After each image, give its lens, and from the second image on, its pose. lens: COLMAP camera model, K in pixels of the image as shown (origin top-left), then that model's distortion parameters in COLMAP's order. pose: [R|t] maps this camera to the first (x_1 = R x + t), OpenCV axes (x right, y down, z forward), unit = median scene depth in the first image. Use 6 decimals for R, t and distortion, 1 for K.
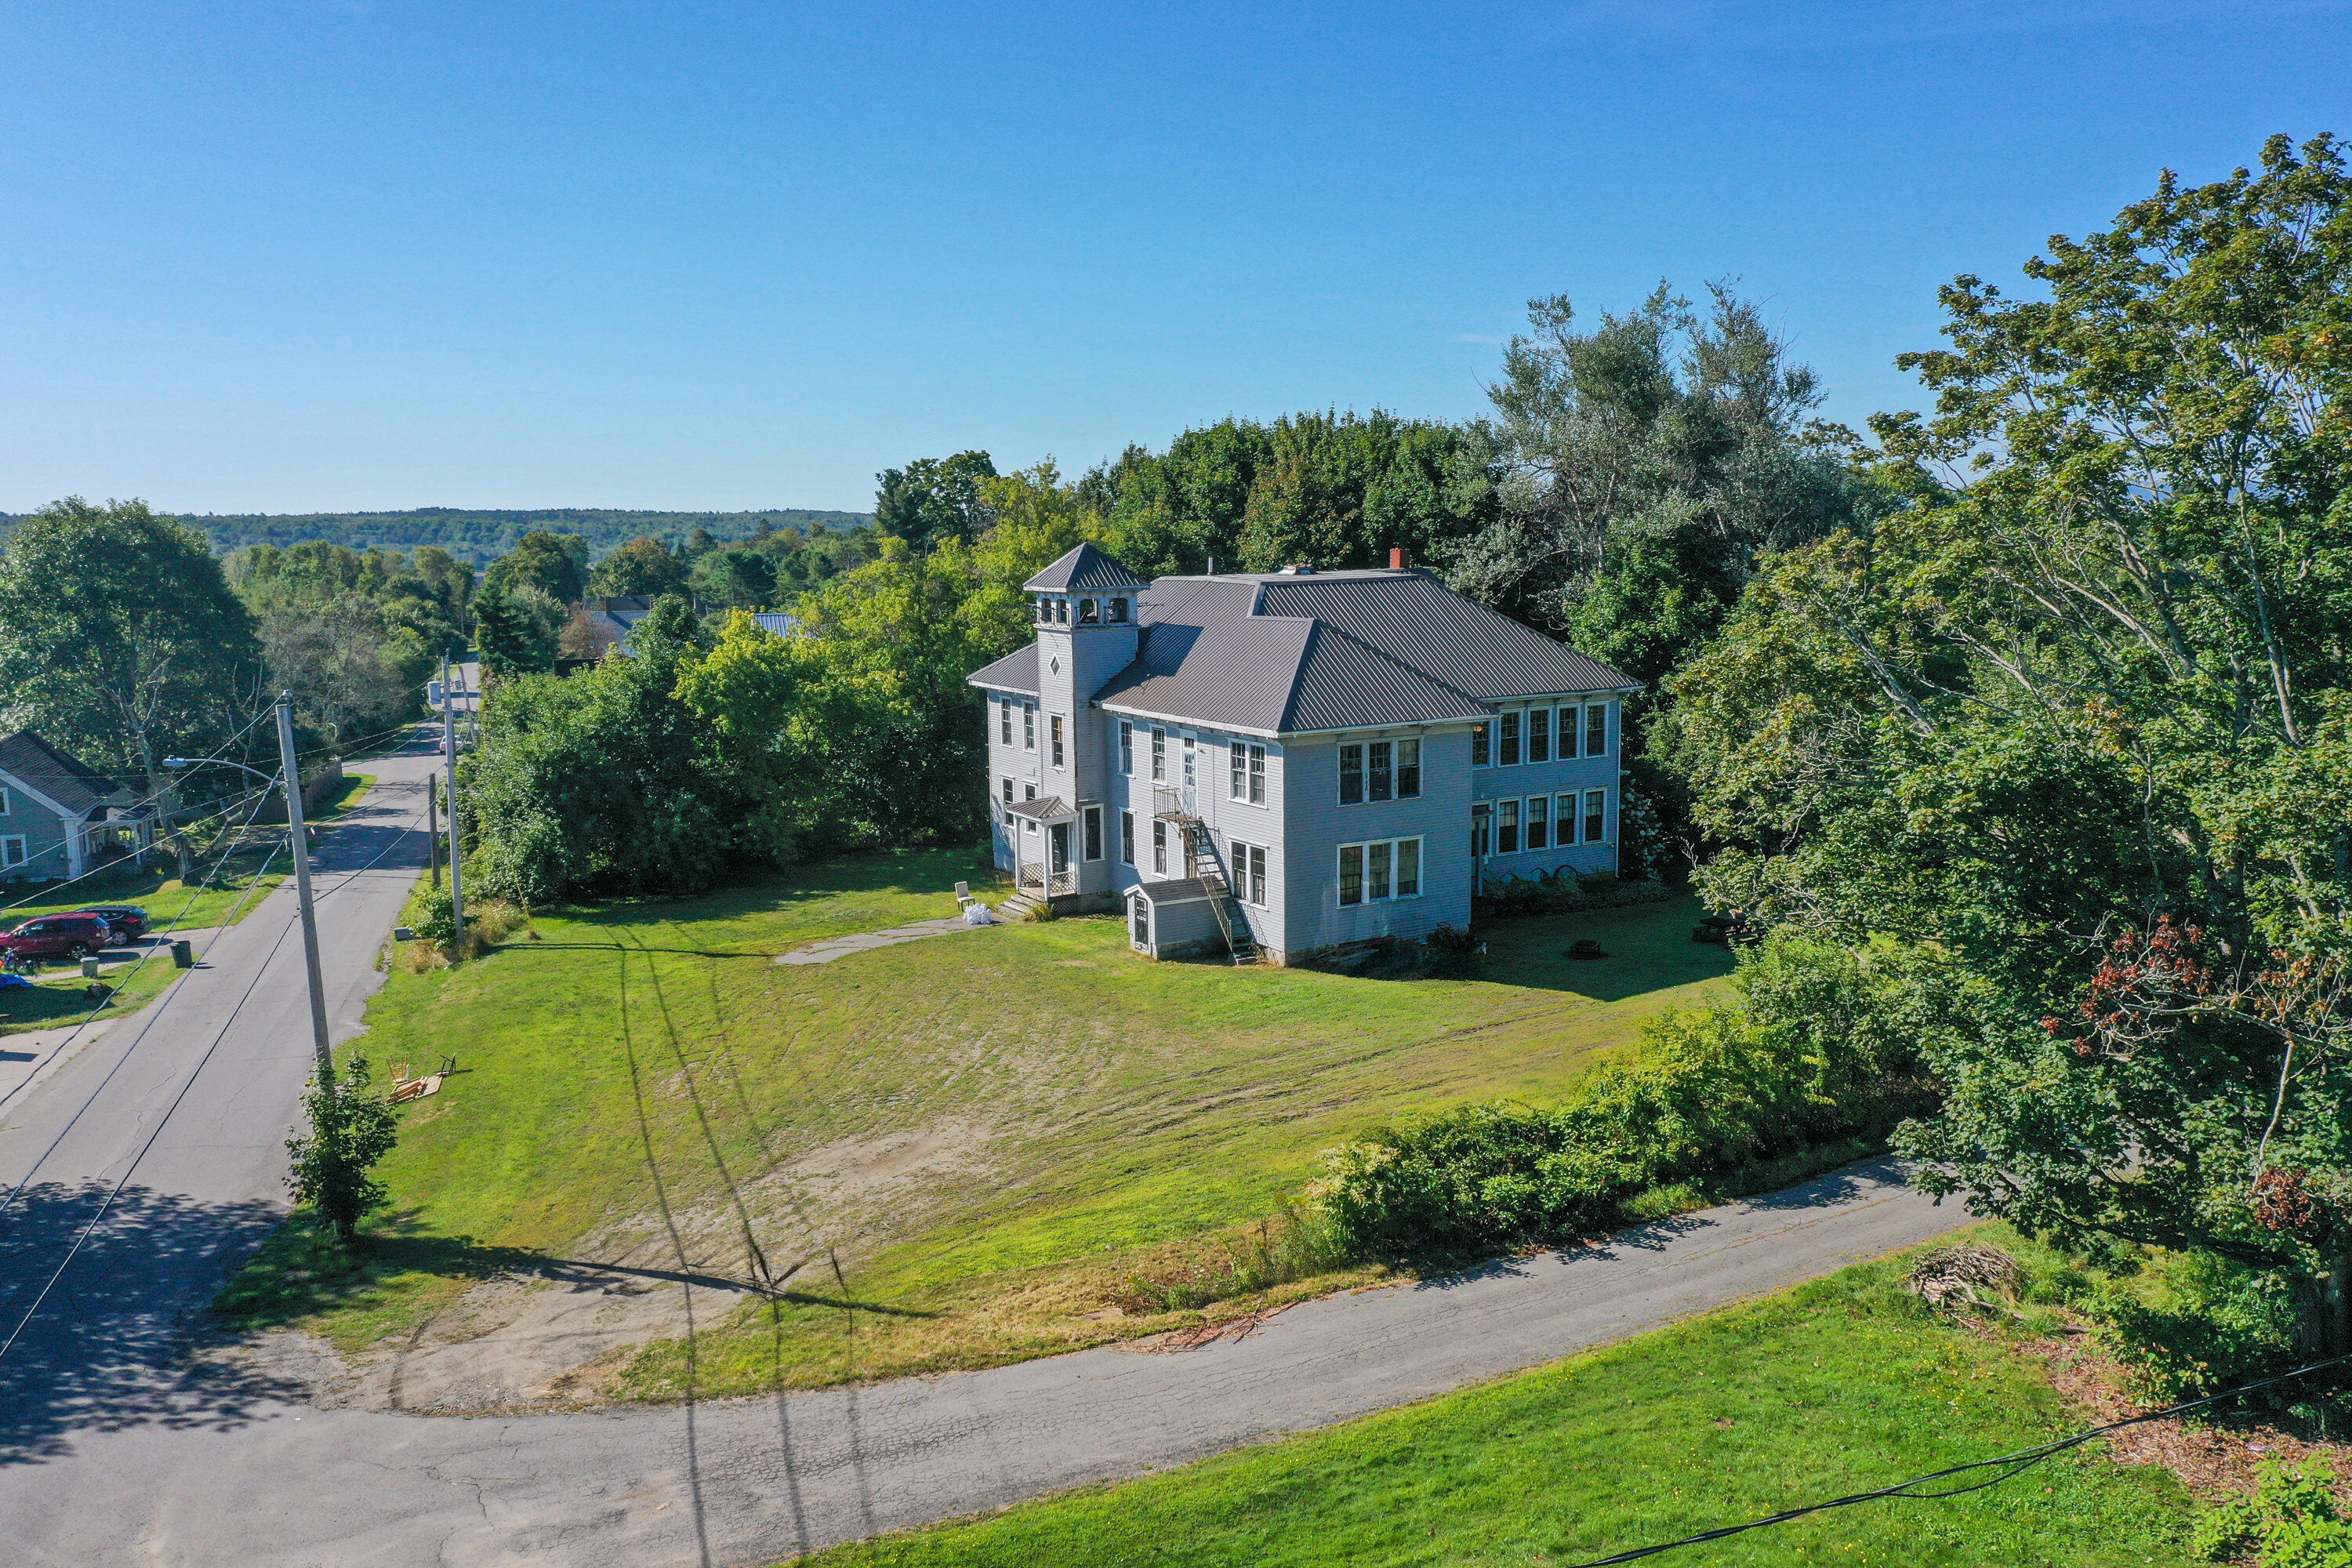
lens RADIAL K [[1851.7, 0, 1176.0], [0, 1851.7, 784.0], [0, 0, 1]] dist [-0.006419, 0.004384]
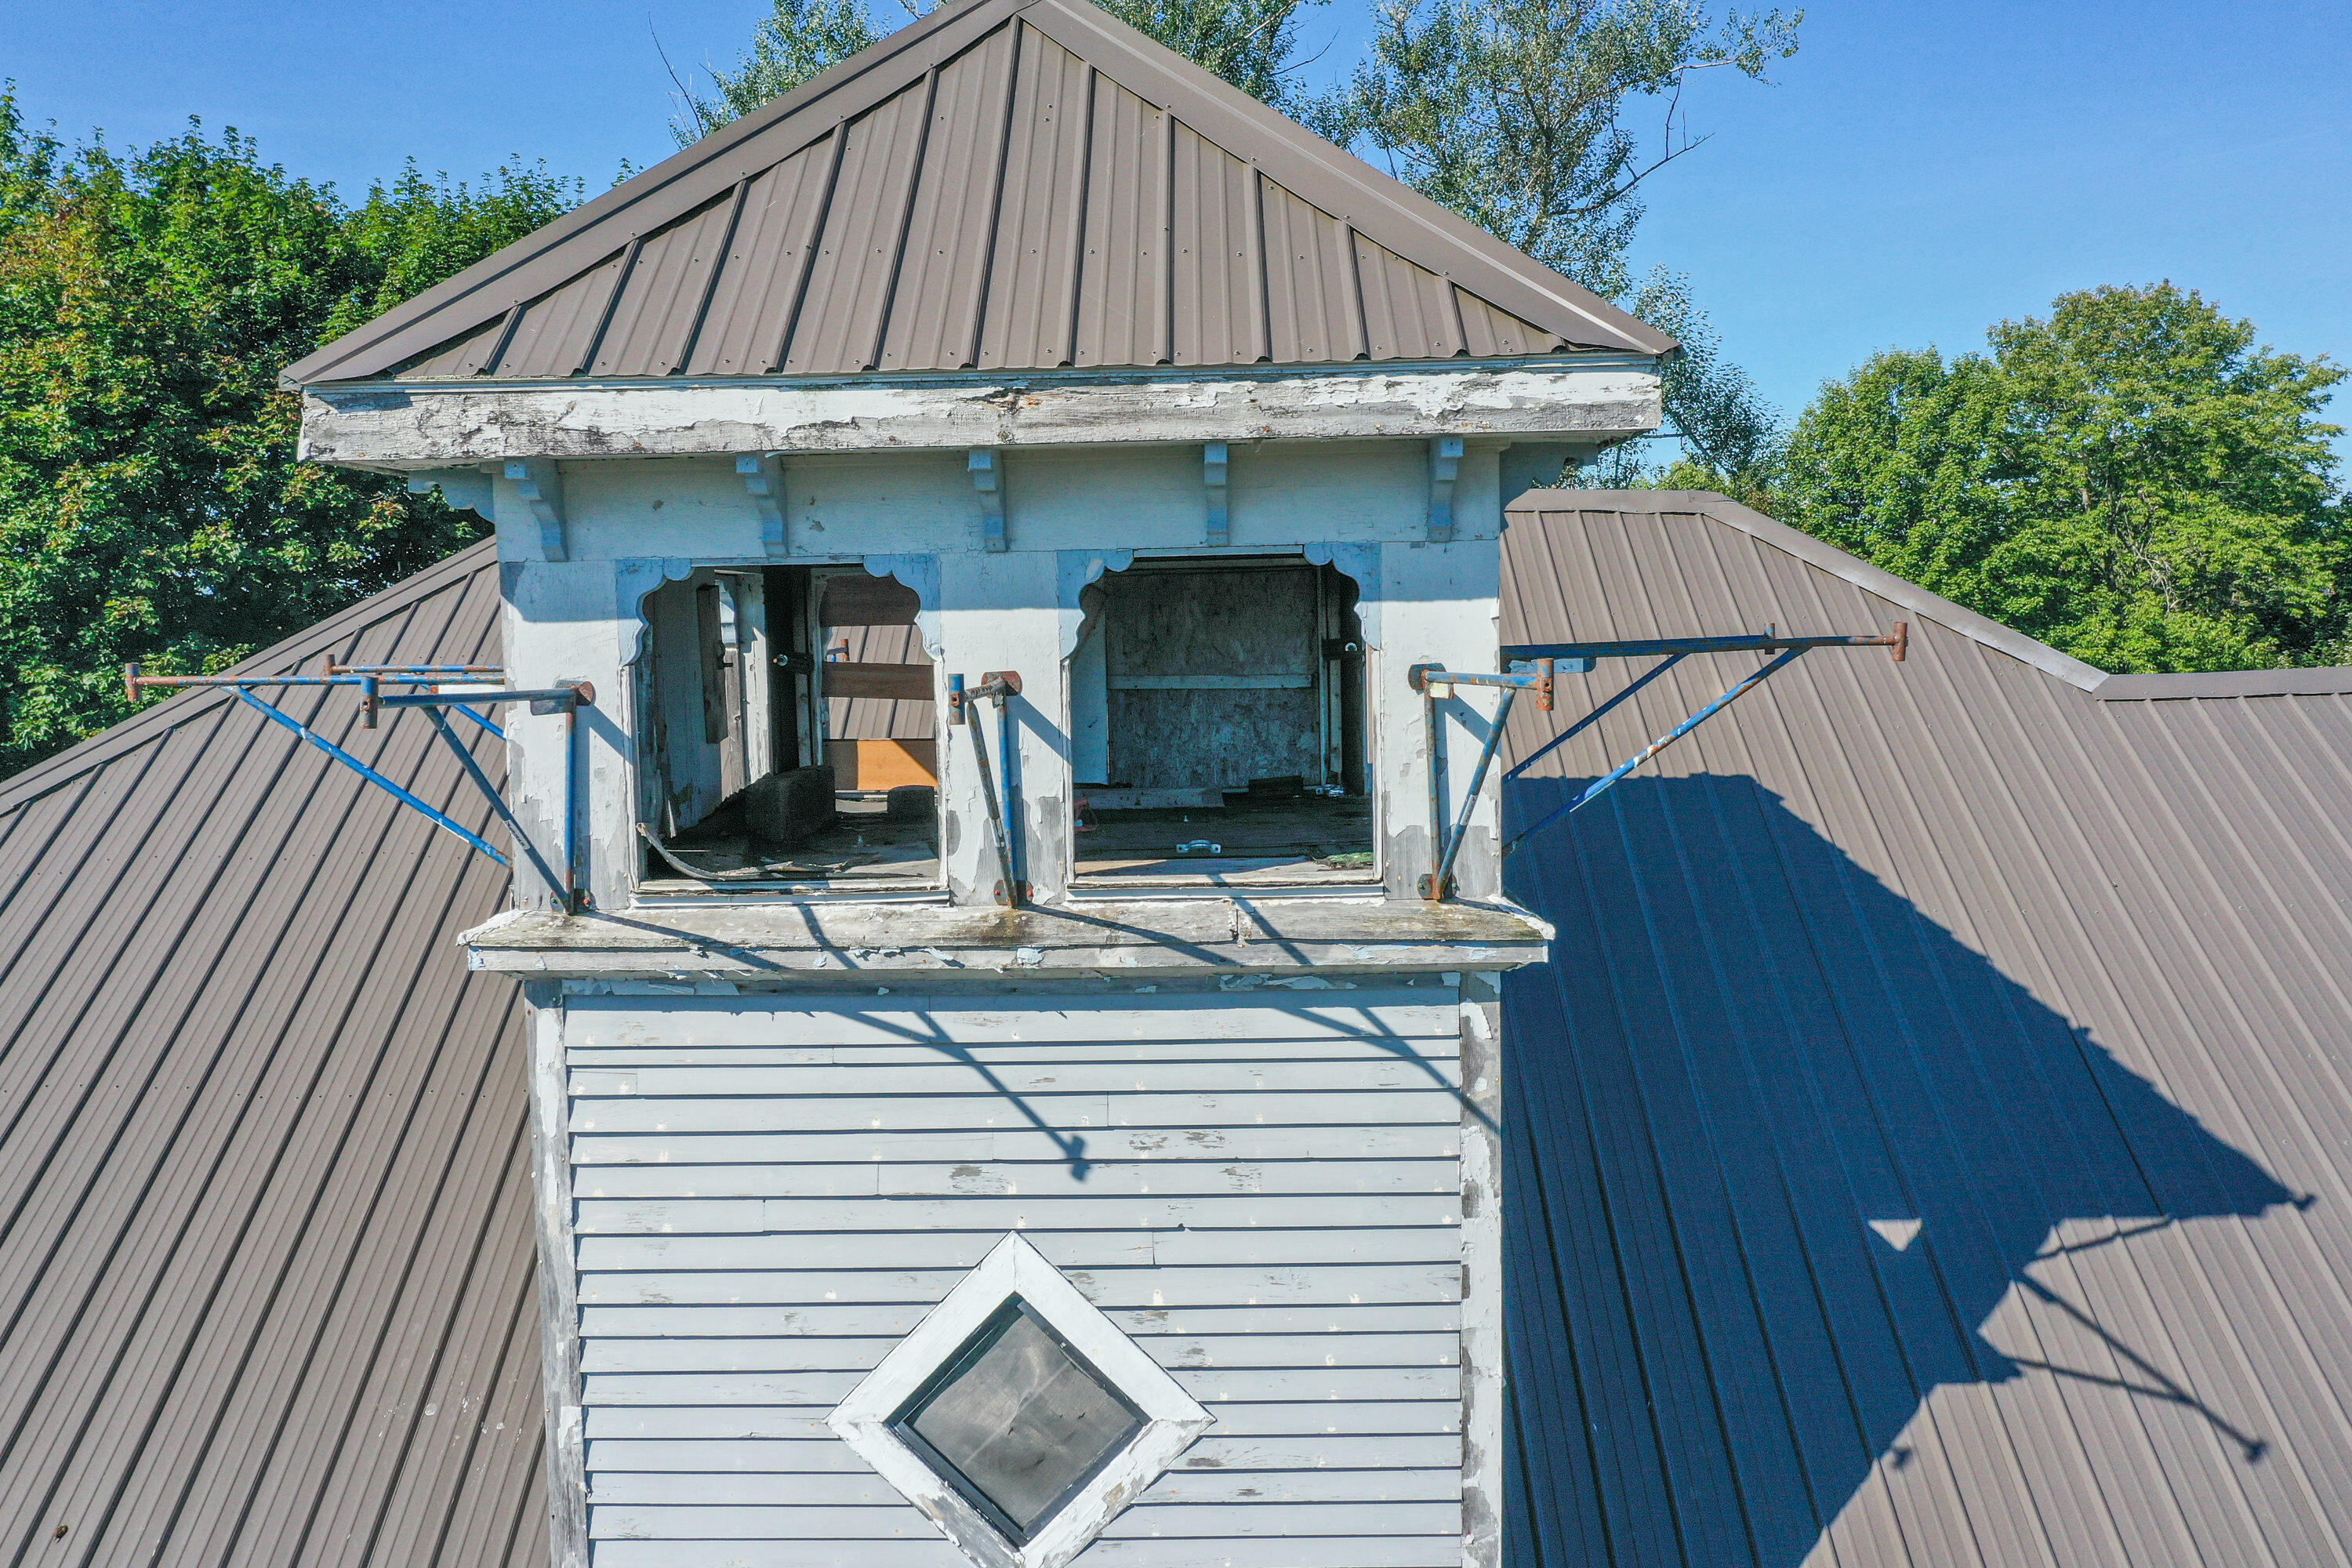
lens RADIAL K [[1851.7, 0, 1176.0], [0, 1851.7, 784.0], [0, 0, 1]] dist [-0.006419, 0.004384]
pose [[0.521079, -0.078503, 0.849891, -0.127277], [0.131047, 0.991313, 0.011220, -0.091168], [-0.843388, 0.105529, 0.526840, 0.958044]]
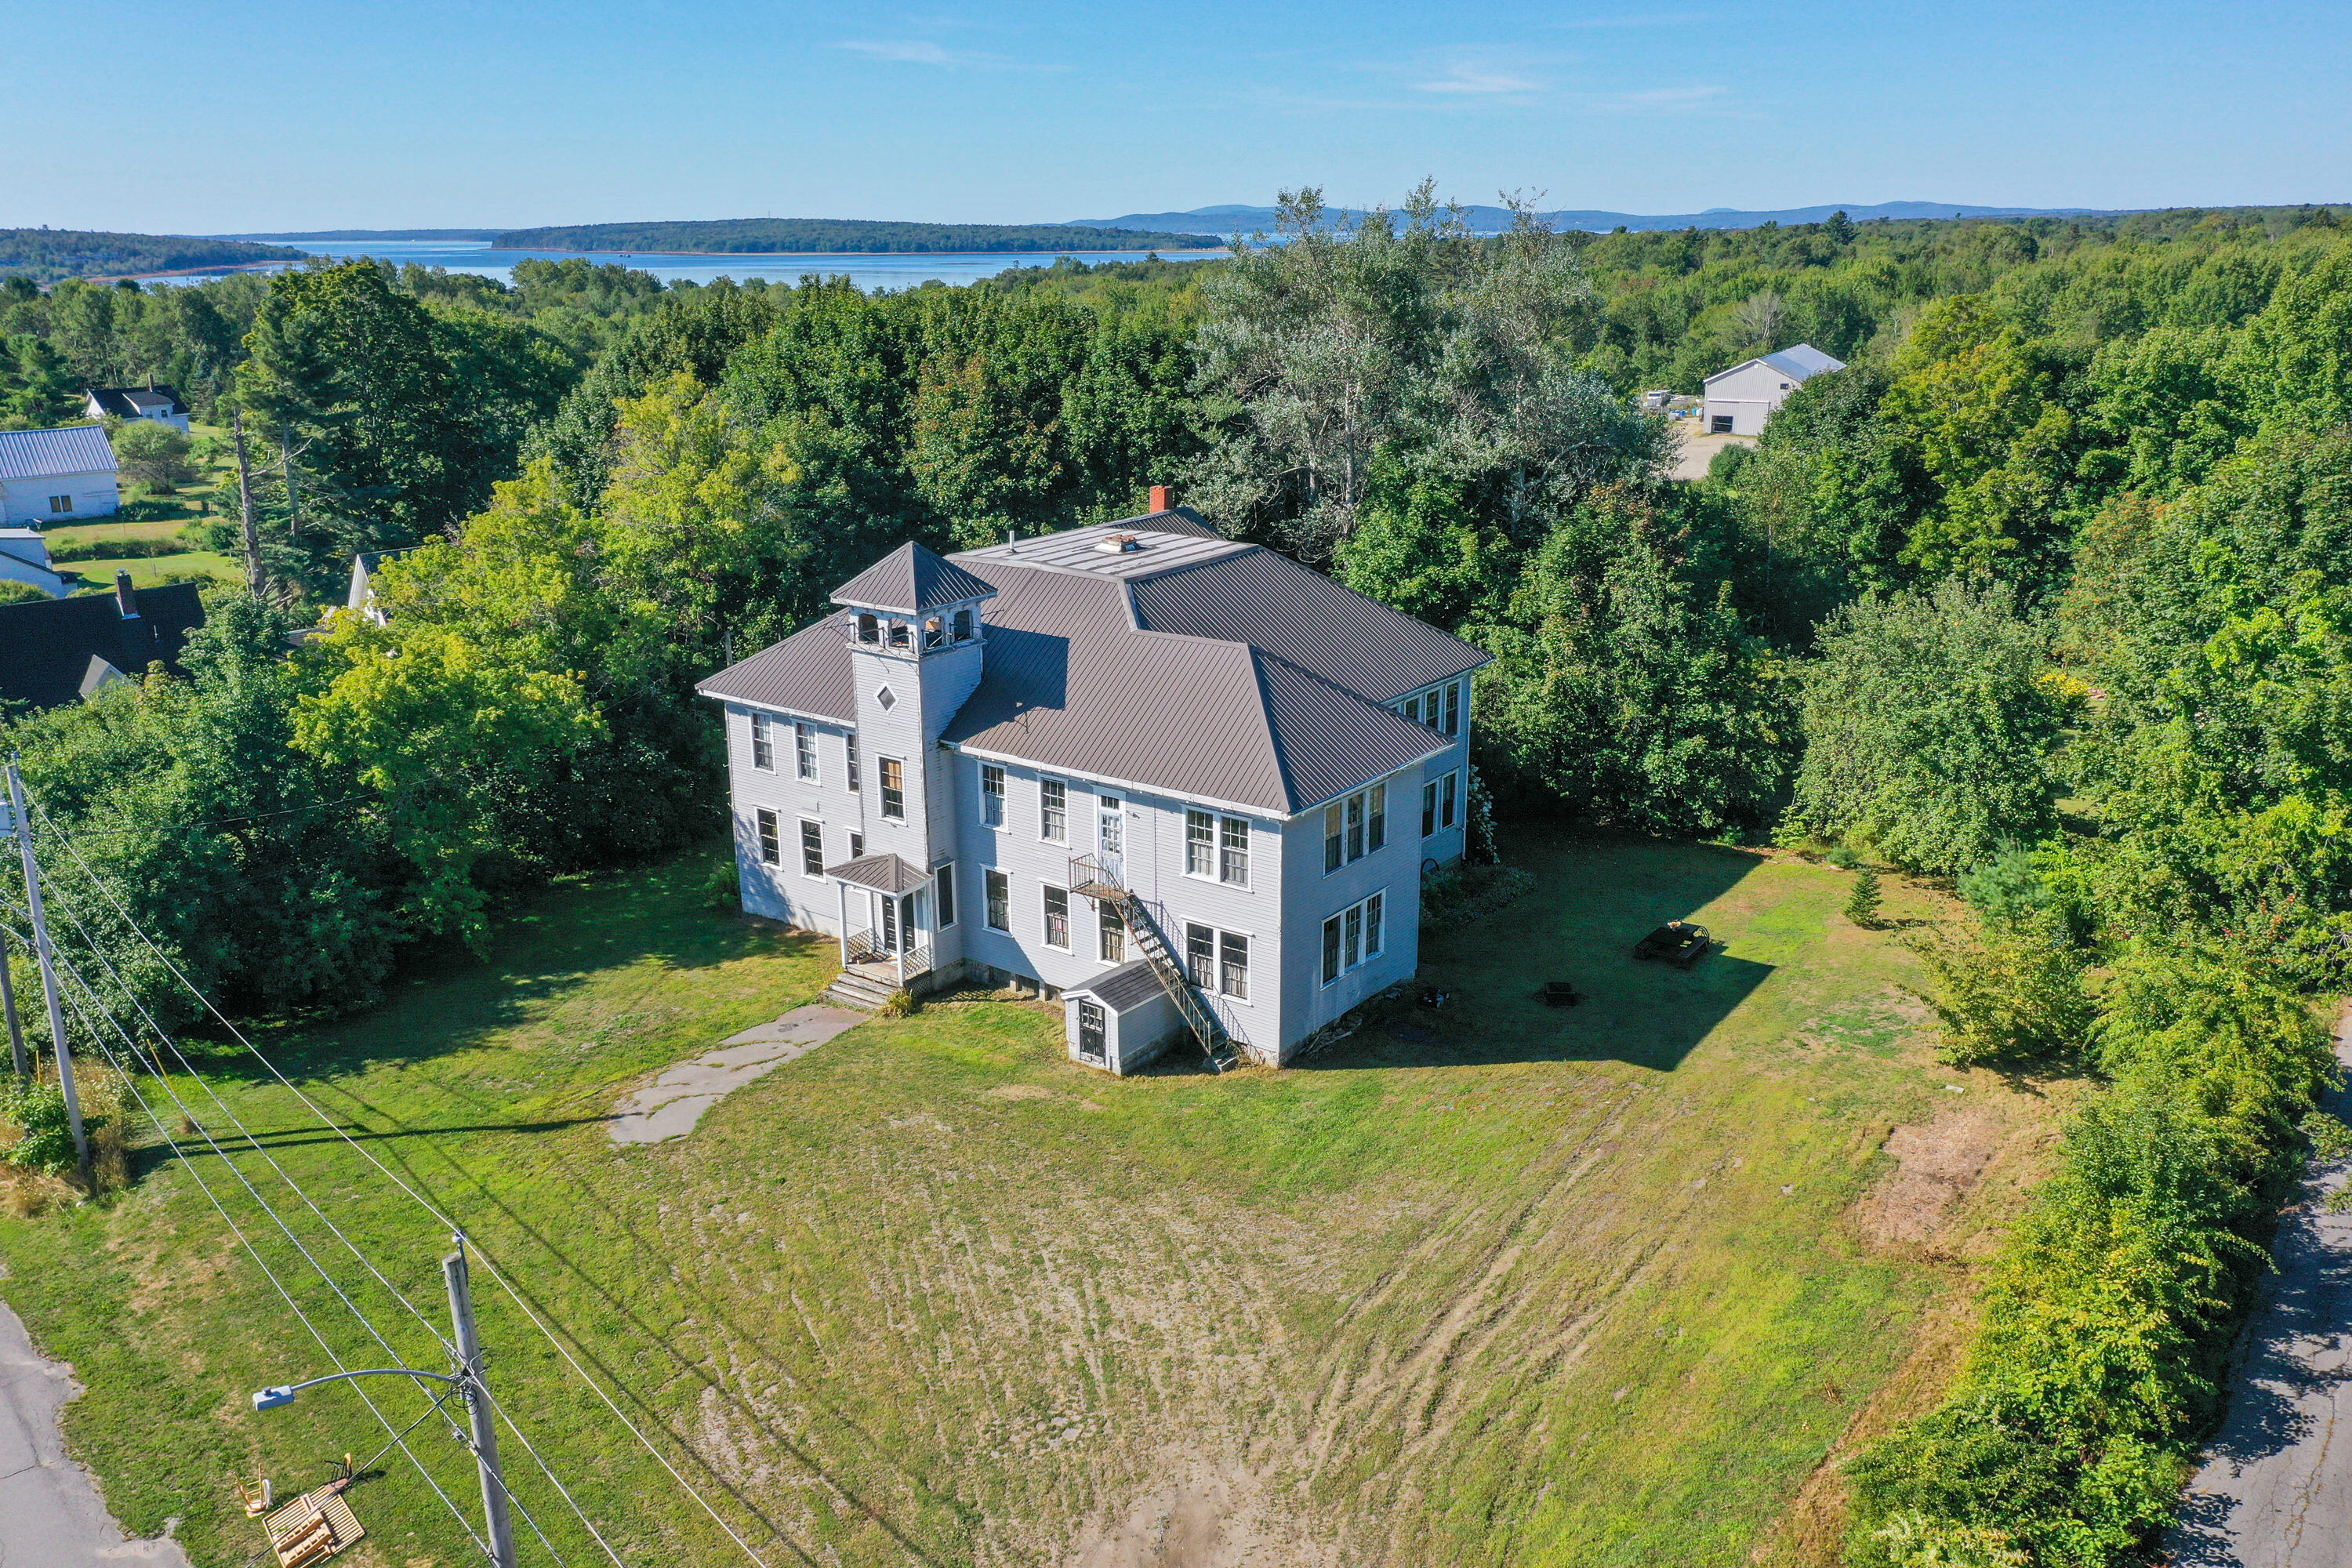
lens RADIAL K [[1851.7, 0, 1176.0], [0, 1851.7, 784.0], [0, 0, 1]] dist [-0.006419, 0.004384]
pose [[0.920063, -0.104211, 0.377657, -0.258767], [0.048882, 0.986976, 0.153259, -0.145007], [-0.388709, -0.122547, 0.913174, 0.215724]]
